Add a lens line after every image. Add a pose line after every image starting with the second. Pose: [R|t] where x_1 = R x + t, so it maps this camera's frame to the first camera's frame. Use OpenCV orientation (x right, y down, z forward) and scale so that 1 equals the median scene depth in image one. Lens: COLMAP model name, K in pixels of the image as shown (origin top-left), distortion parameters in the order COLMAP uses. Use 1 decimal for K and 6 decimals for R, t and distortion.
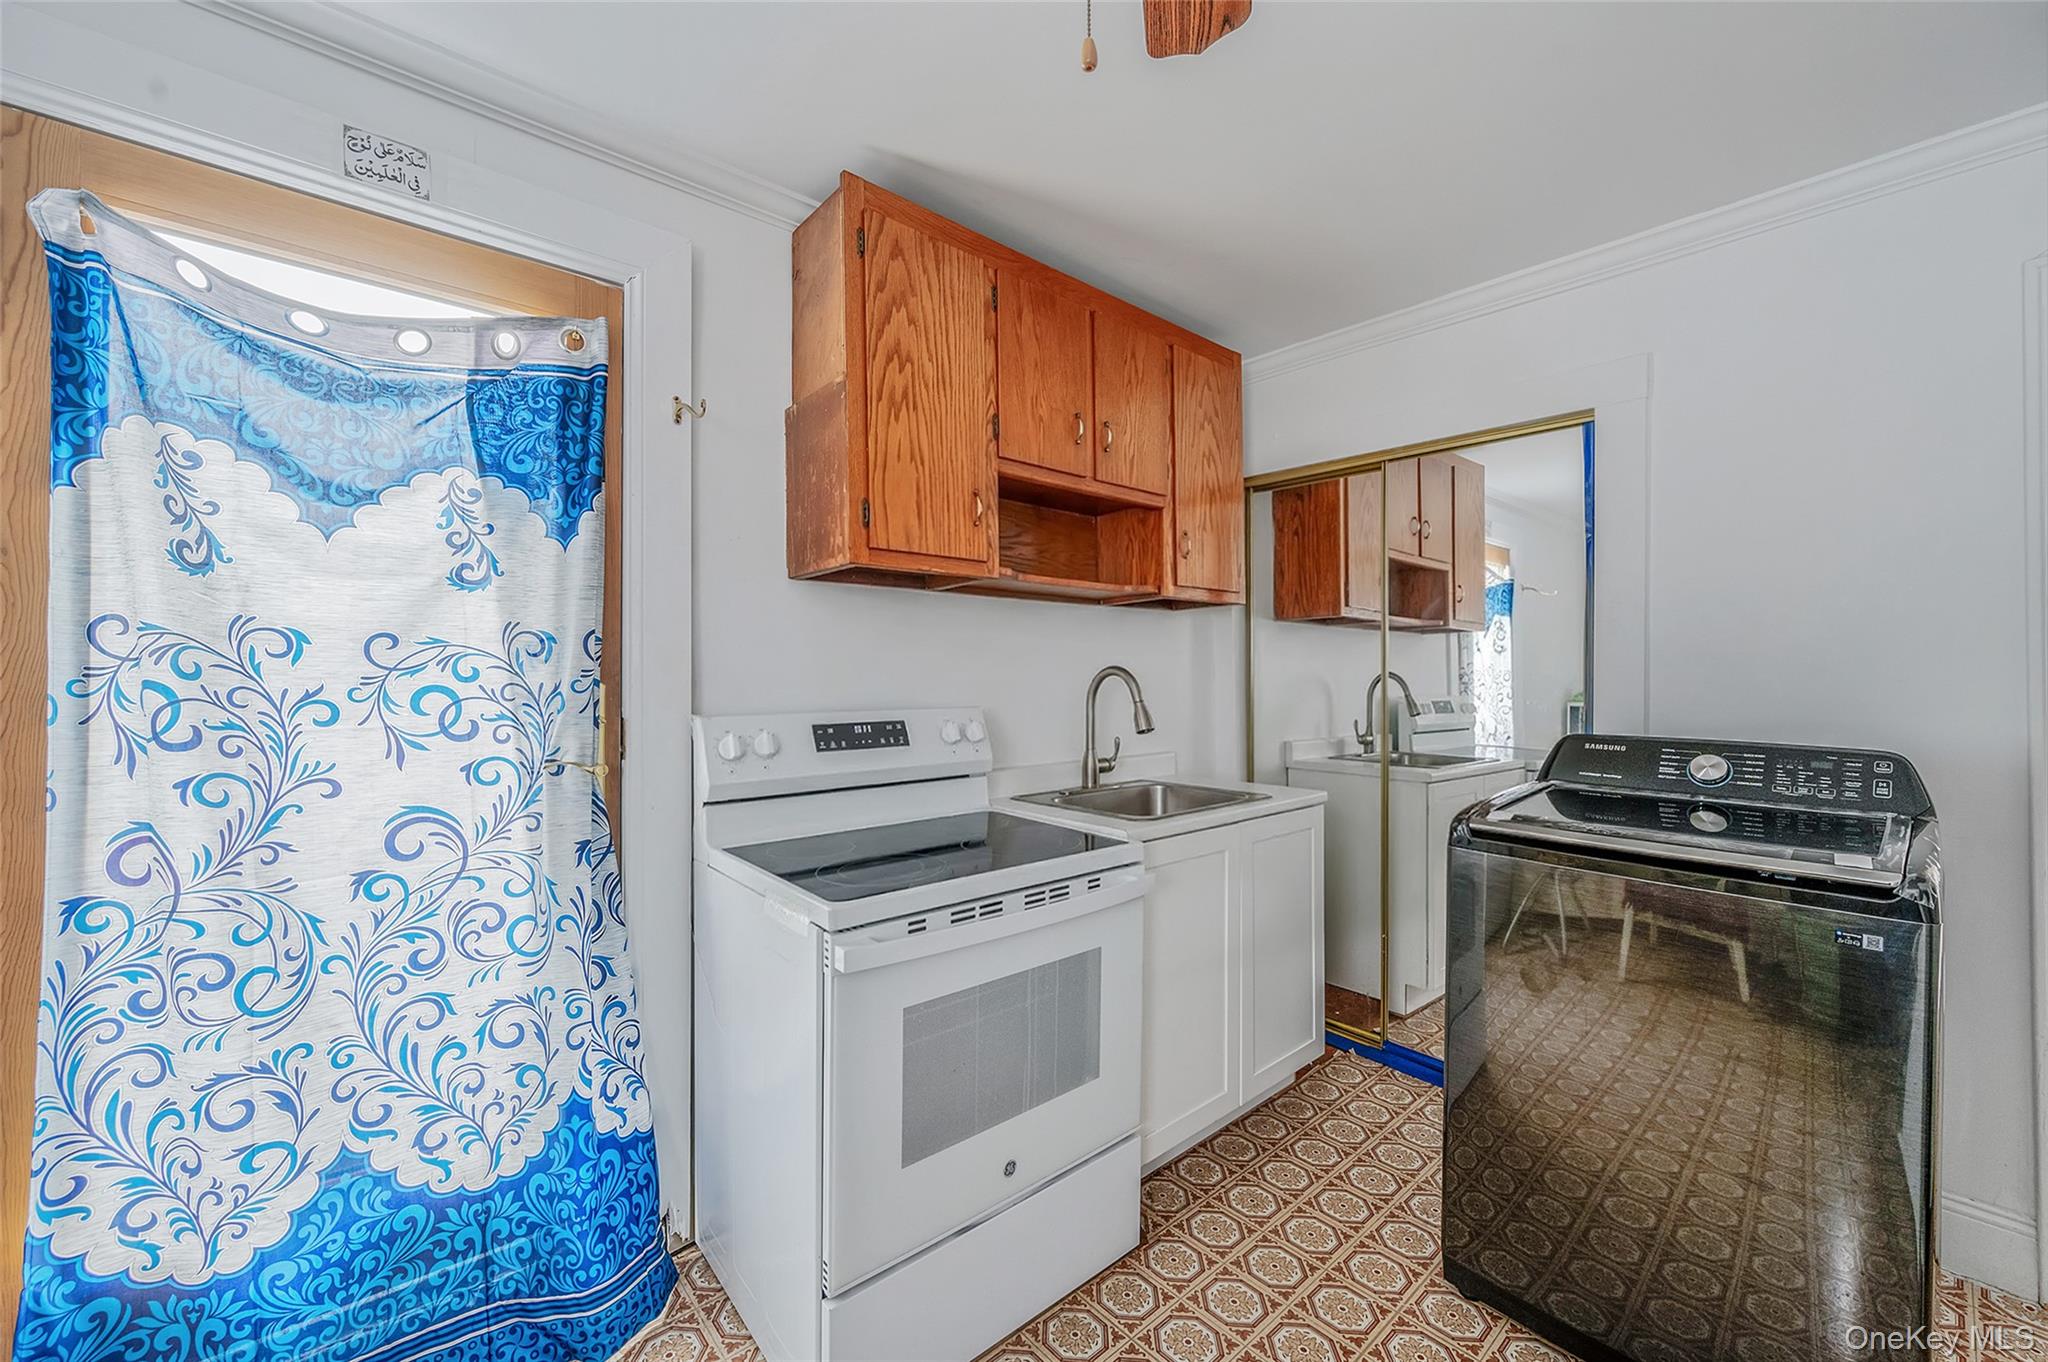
lens RADIAL K [[819.9, 0, 1010.0], [0, 819.9, 682.1], [0, 0, 1]] dist [-0.002156, -0.000331]
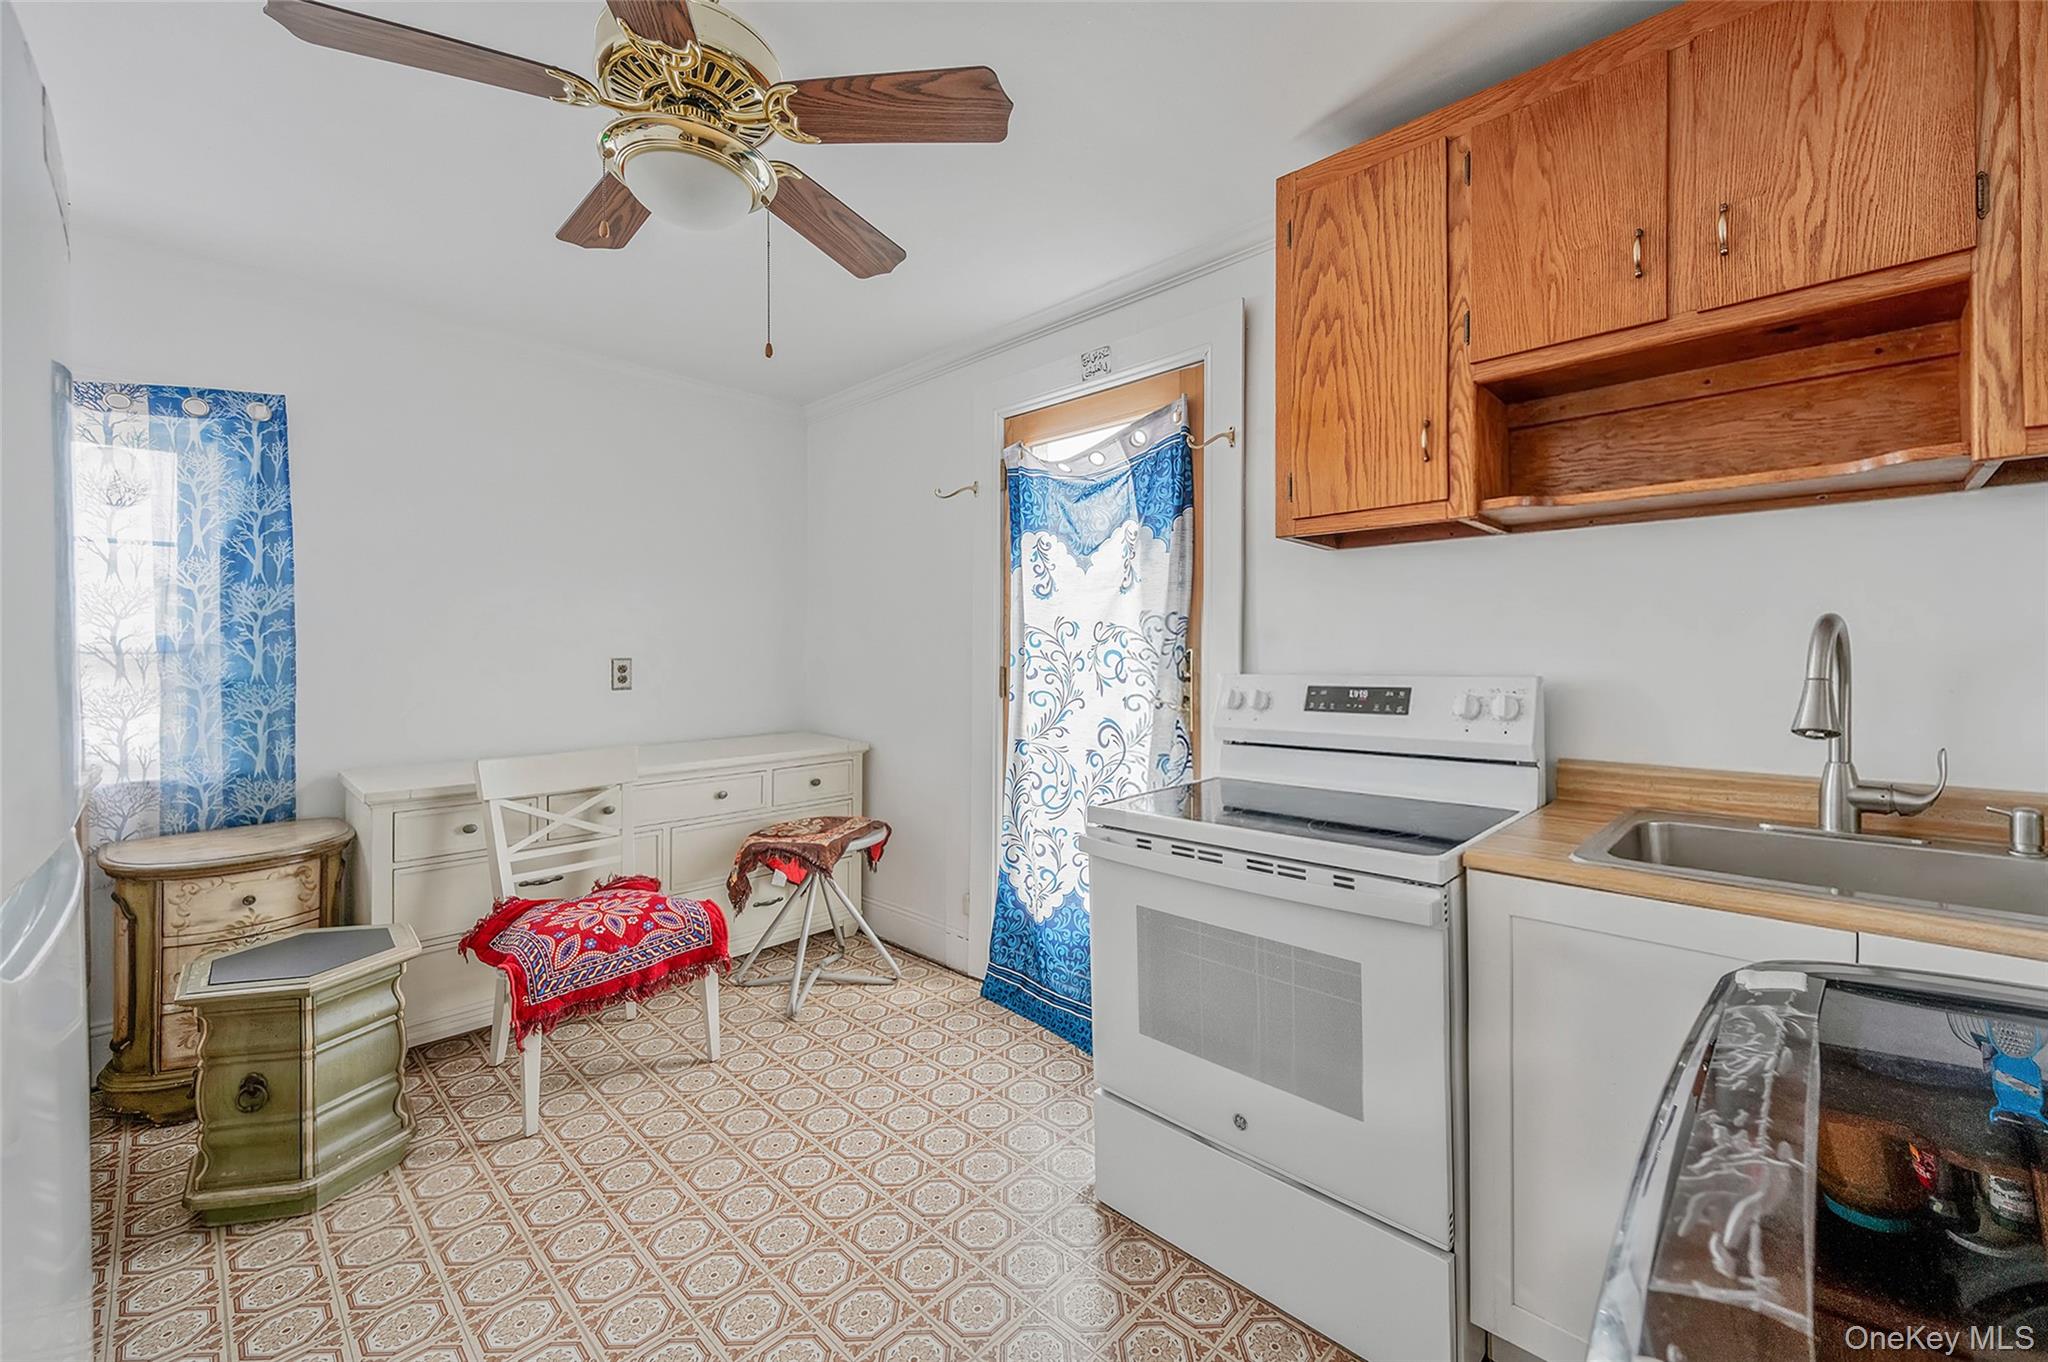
lens RADIAL K [[819.9, 0, 1009.0], [0, 819.9, 659.9], [0, 0, 1]] dist [-0.002156, -0.000331]
pose [[0.064805, 0.007792, -0.997867, 1.046511], [0.001731, 0.999967, 0.007920, 0.010991], [0.997896, -0.002241, 0.064790, 0.683515]]
